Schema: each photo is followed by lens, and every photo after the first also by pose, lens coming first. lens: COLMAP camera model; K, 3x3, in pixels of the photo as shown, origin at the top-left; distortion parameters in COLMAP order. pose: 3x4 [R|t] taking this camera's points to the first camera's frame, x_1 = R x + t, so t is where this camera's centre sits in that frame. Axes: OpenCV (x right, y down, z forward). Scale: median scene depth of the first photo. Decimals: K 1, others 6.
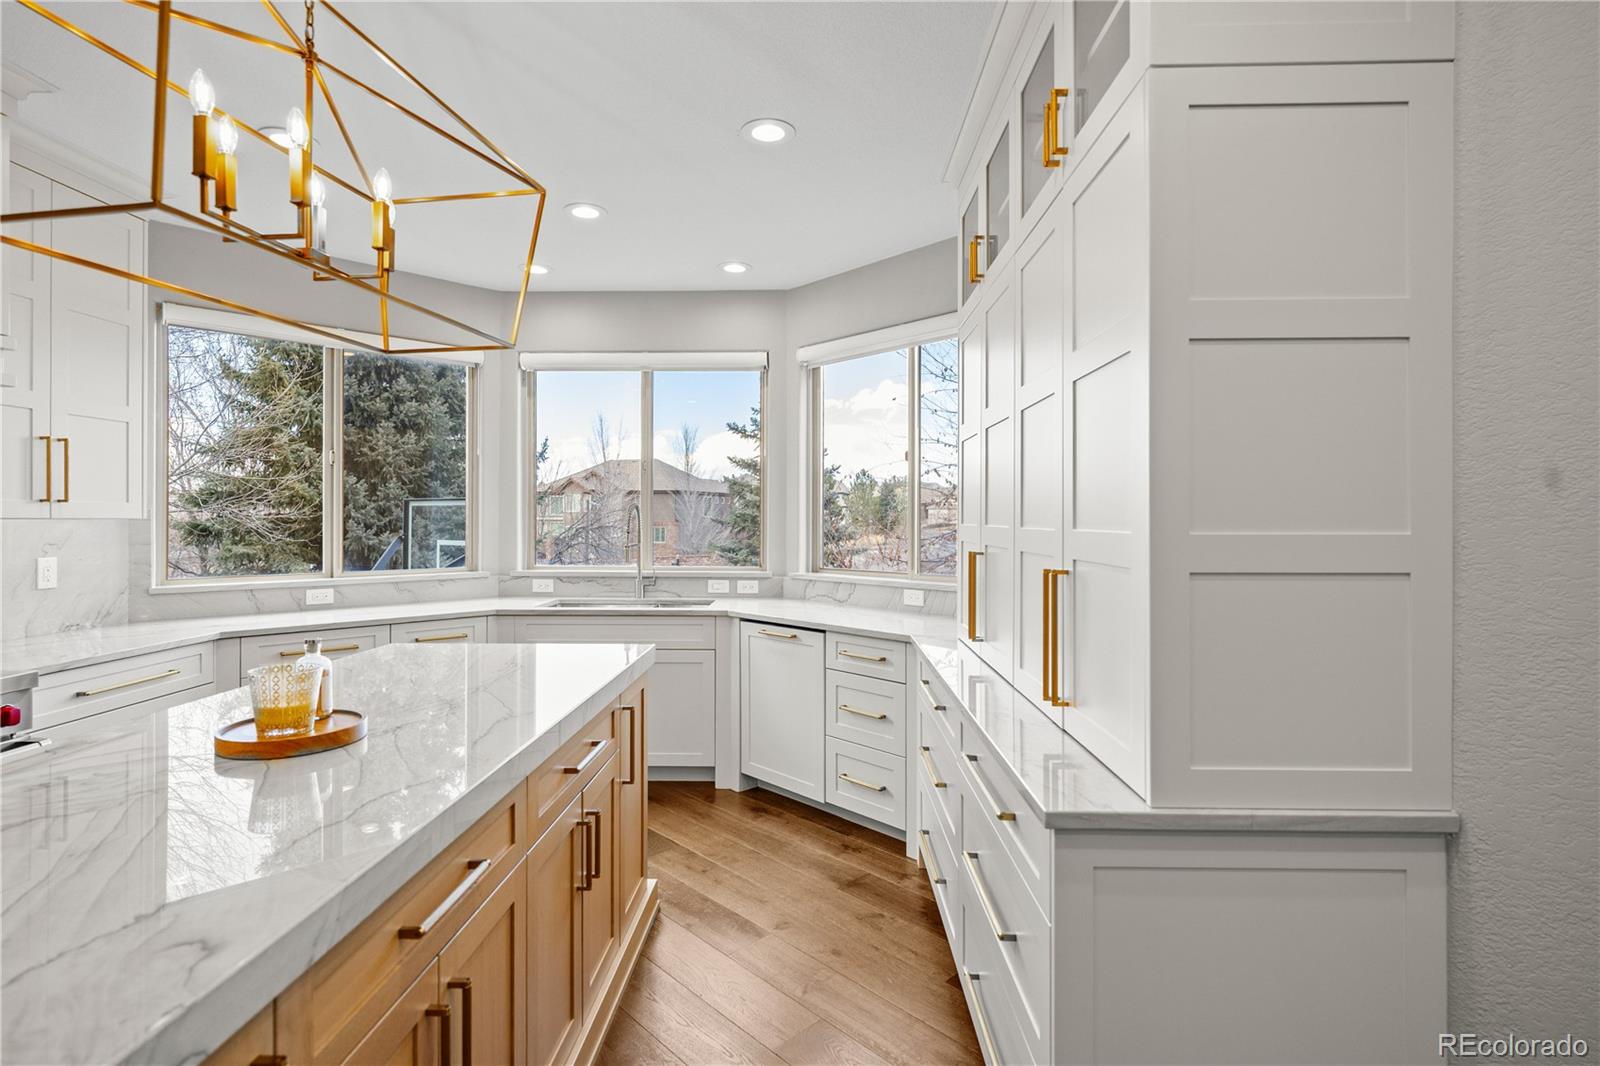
lens RADIAL K [[800.7, 0, 804.1], [0, 800.7, 523.8], [0, 0, 1]] dist [0.005028, 0.000144]
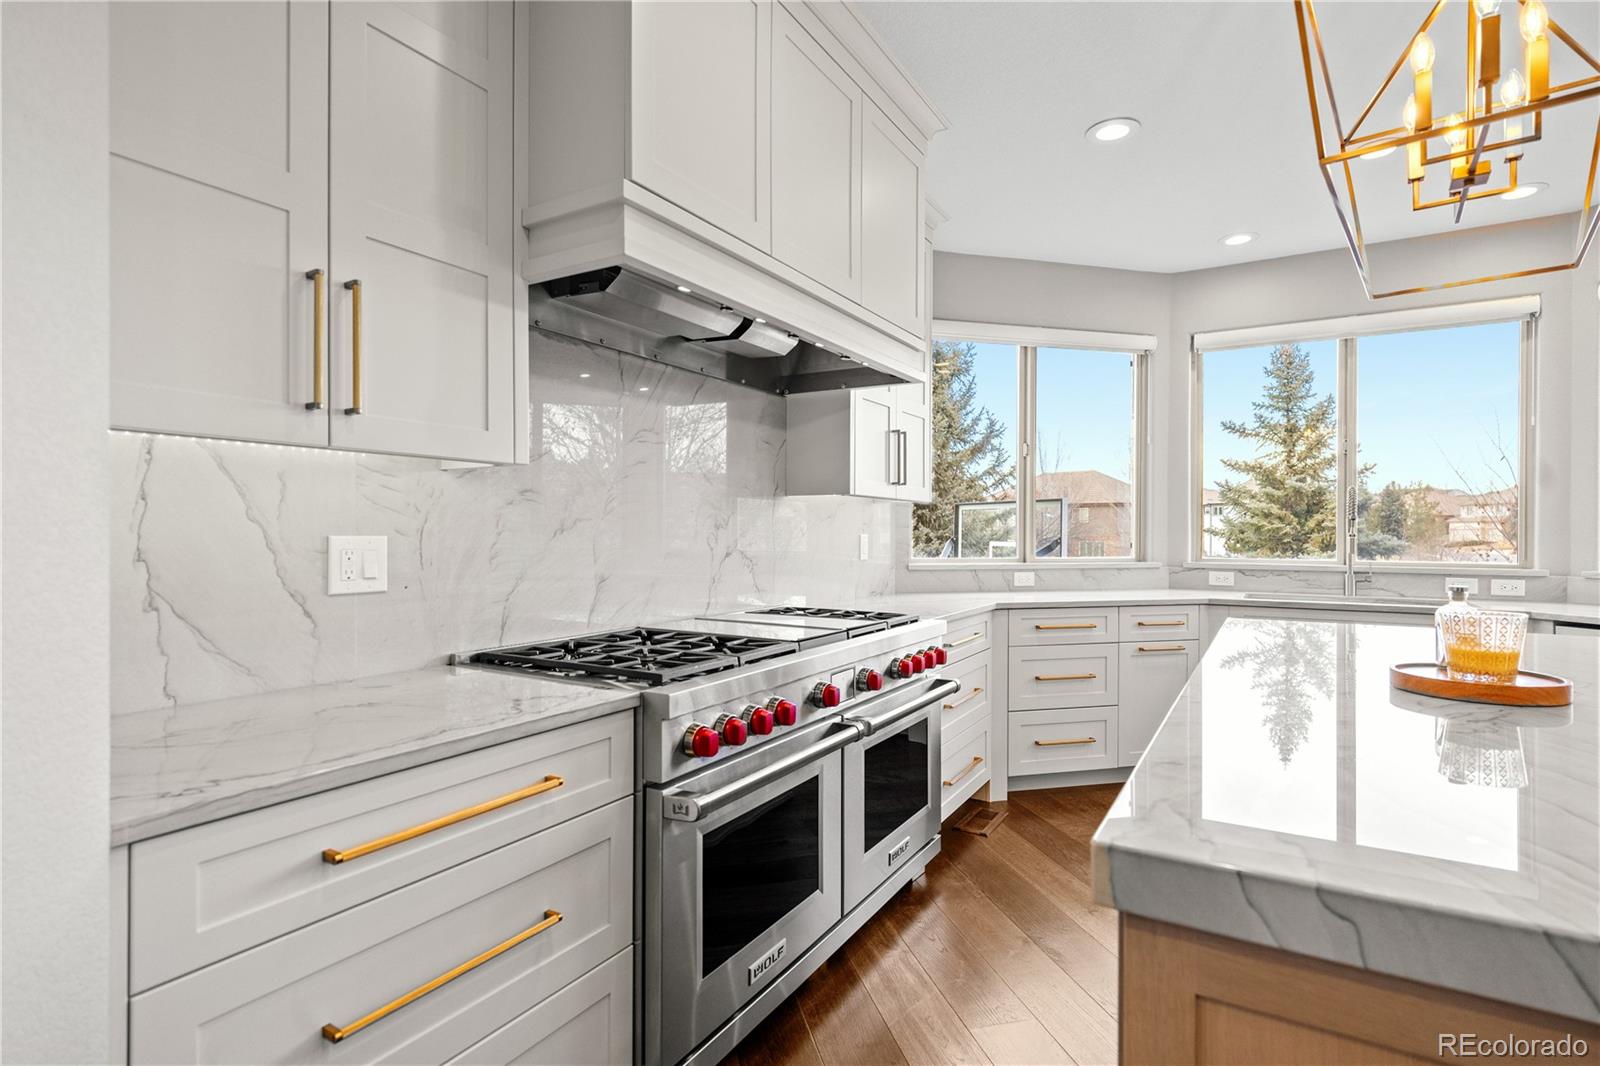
lens RADIAL K [[800.7, 0, 797.1], [0, 800.7, 534.4], [0, 0, 1]] dist [0.005028, 0.000144]
pose [[0.865047, 0.002341, -0.501685, -0.284771], [-0.005118, 0.999978, -0.004159, 0.031900], [0.501664, 0.006166, 0.865040, -0.069764]]
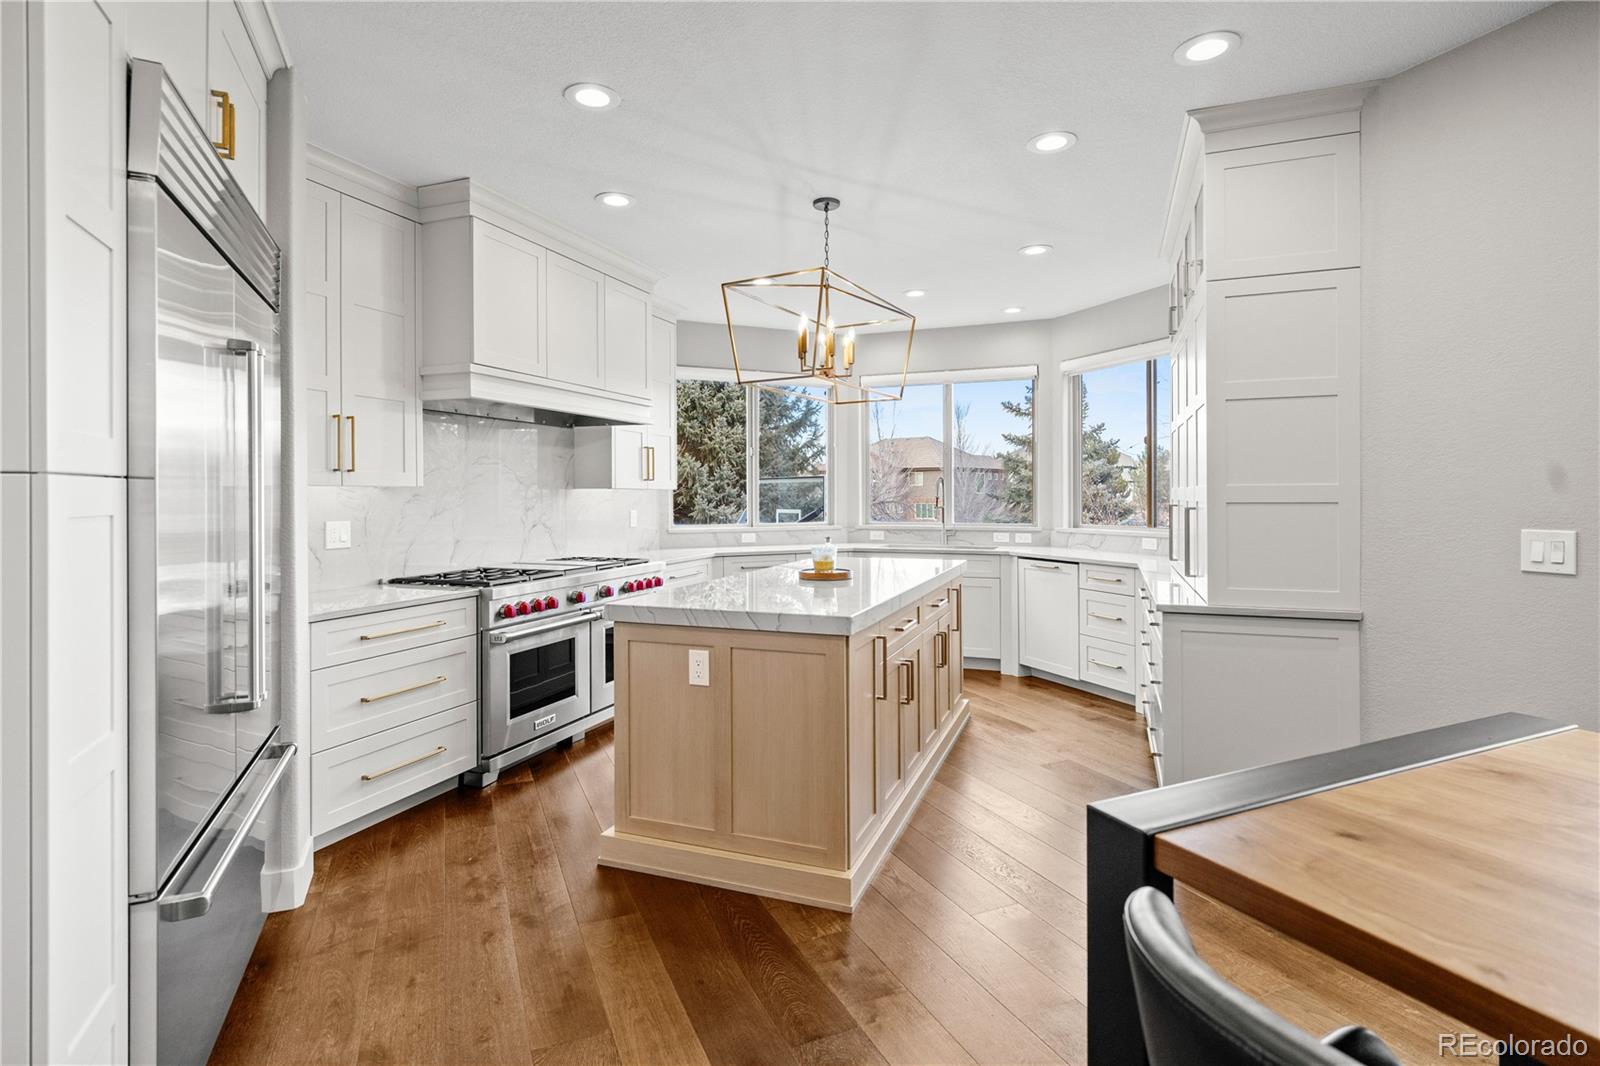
lens RADIAL K [[800.7, 0, 788.1], [0, 800.7, 496.6], [0, 0, 1]] dist [0.005028, 0.000144]
pose [[0.937804, -0.005523, -0.347120, 0.028237], [0.003611, 0.999975, -0.006153, 0.014837], [0.347146, 0.004517, 0.937800, -0.422550]]
